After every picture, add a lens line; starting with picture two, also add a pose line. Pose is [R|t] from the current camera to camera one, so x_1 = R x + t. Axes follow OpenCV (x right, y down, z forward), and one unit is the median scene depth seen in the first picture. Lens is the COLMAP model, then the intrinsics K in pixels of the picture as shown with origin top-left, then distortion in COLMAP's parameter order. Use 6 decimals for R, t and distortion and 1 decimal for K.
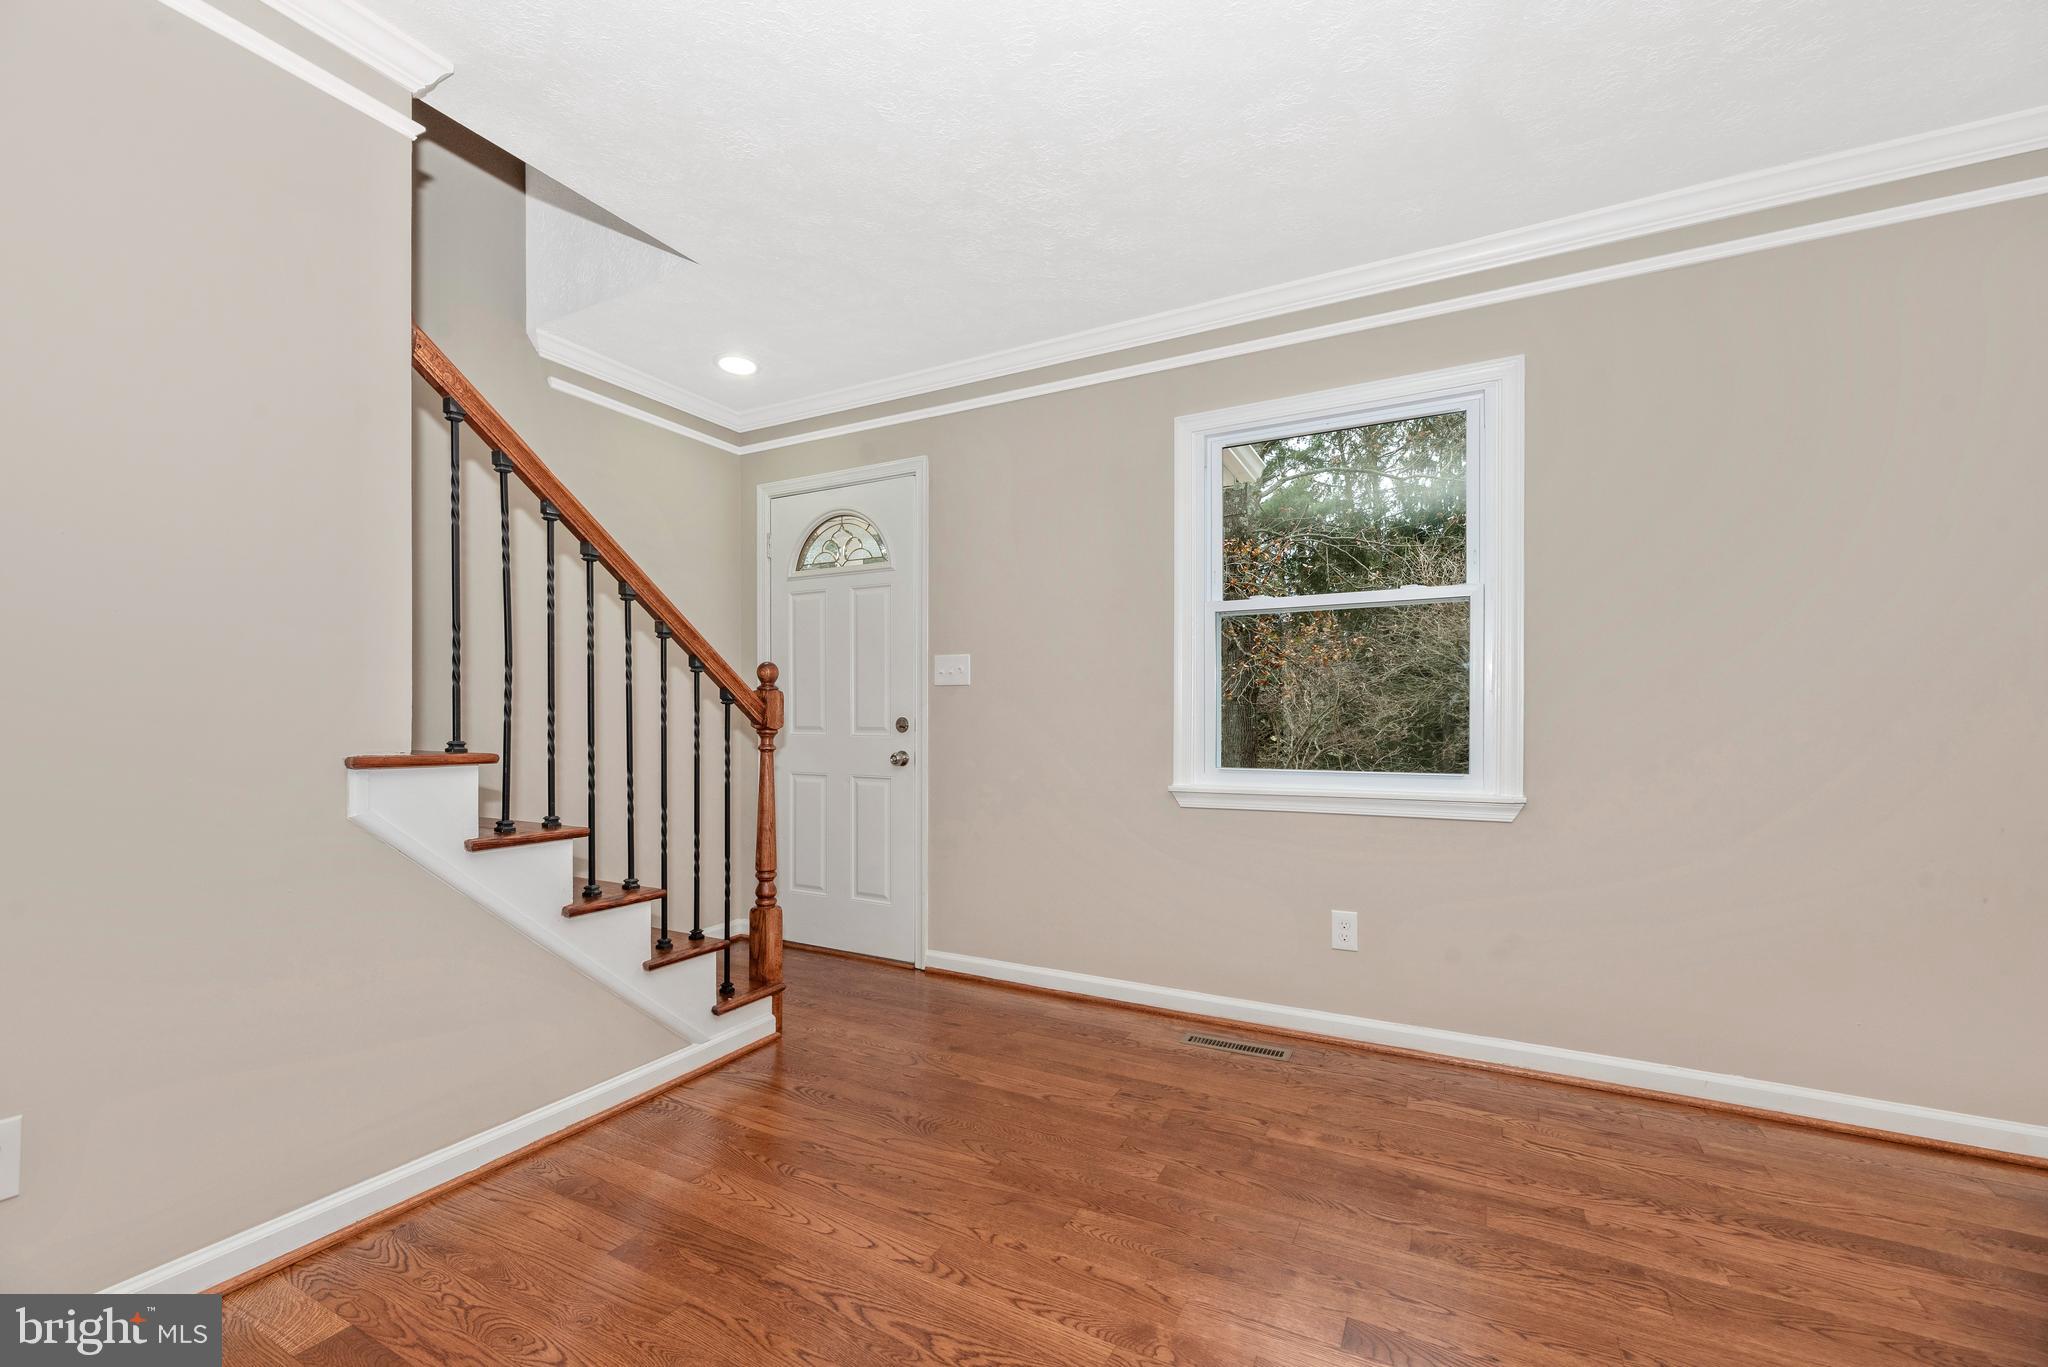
lens RADIAL K [[838.7, 0, 1009.6], [0, 838.7, 721.7], [0, 0, 1]] dist [-0.000311, -0.000060]
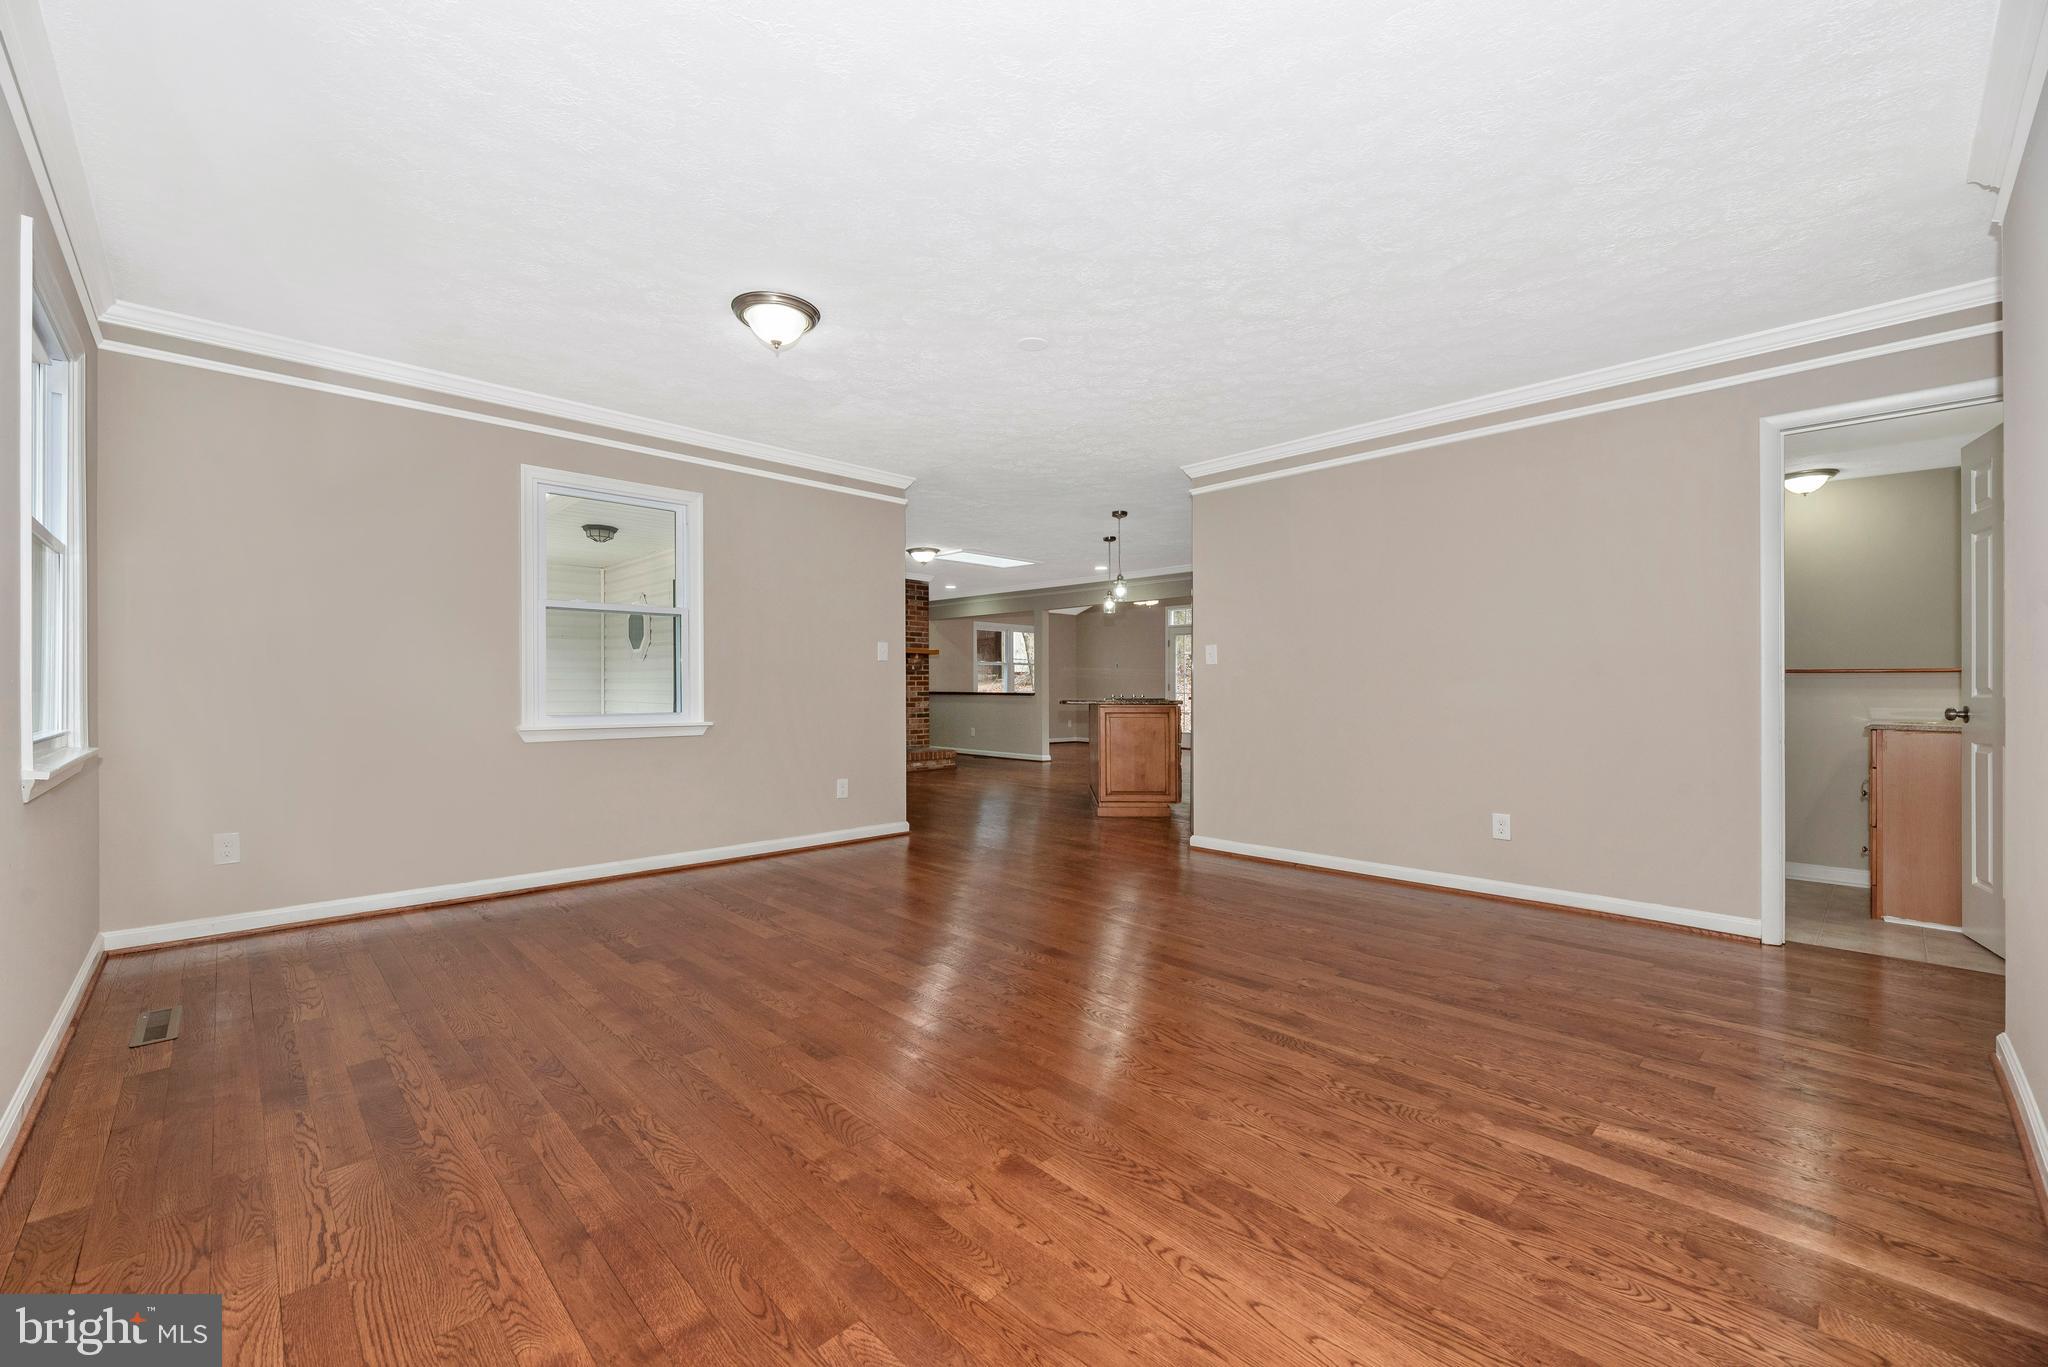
lens RADIAL K [[824.8, 0, 1015.3], [0, 824.8, 687.6], [0, 0, 1]] dist [-0.000714, -0.000238]
pose [[-0.954540, -0.003349, 0.298064, -0.108455], [-0.003619, 0.999993, -0.000353, 0.008718], [-0.298061, -0.001416, -0.954546, 1.116211]]
